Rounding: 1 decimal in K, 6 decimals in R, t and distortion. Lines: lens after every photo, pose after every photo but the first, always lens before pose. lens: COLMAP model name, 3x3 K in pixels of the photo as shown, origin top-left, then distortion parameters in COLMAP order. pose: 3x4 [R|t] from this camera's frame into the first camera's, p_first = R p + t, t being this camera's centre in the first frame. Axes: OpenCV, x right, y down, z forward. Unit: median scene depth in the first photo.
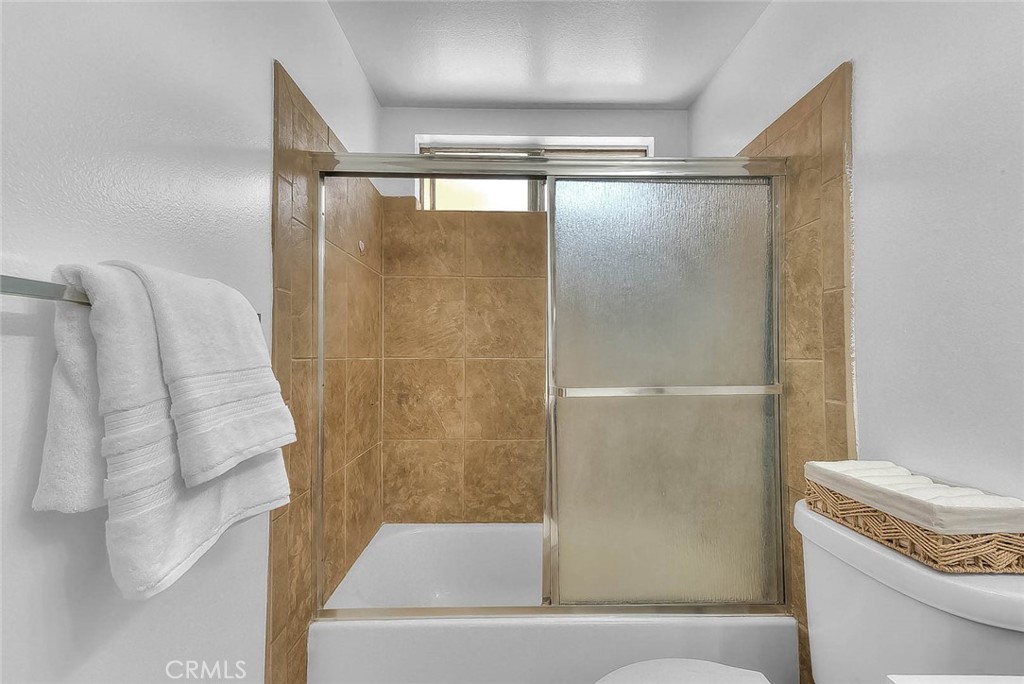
lens RADIAL K [[402.9, 0, 509.2], [0, 402.9, 345.0], [0, 0, 1]] dist [0.026886, -0.003893]
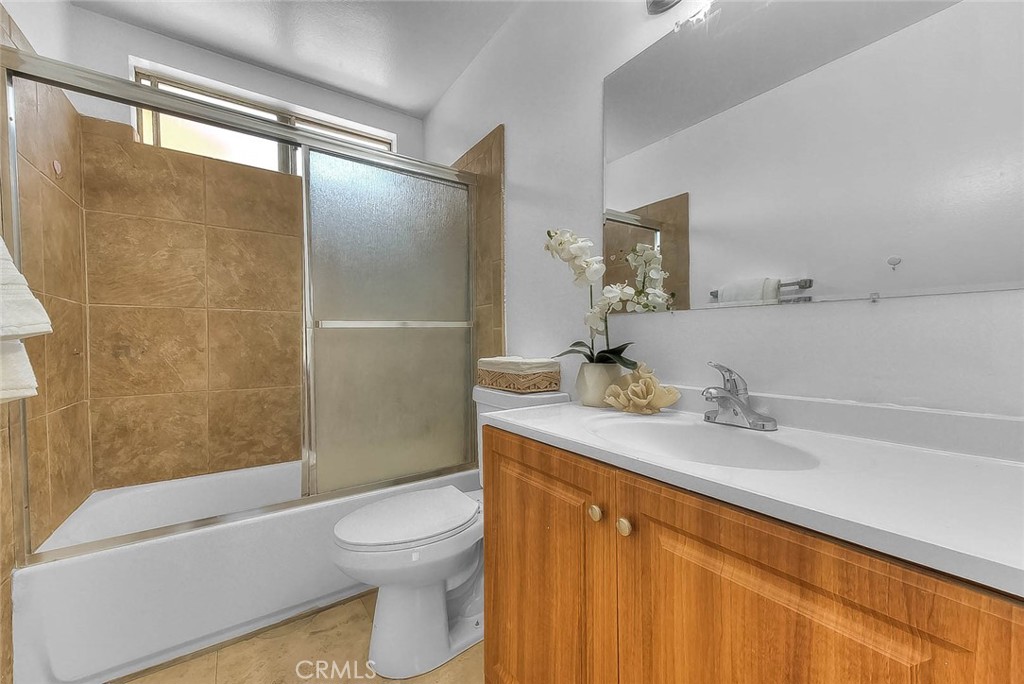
lens RADIAL K [[402.9, 0, 509.2], [0, 402.9, 345.0], [0, 0, 1]] dist [0.026886, -0.003893]
pose [[0.837104, -0.014176, 0.546860, -0.040032], [-0.000939, 0.999625, 0.027350, 0.094583], [-0.547043, -0.023408, 0.836777, -0.239688]]
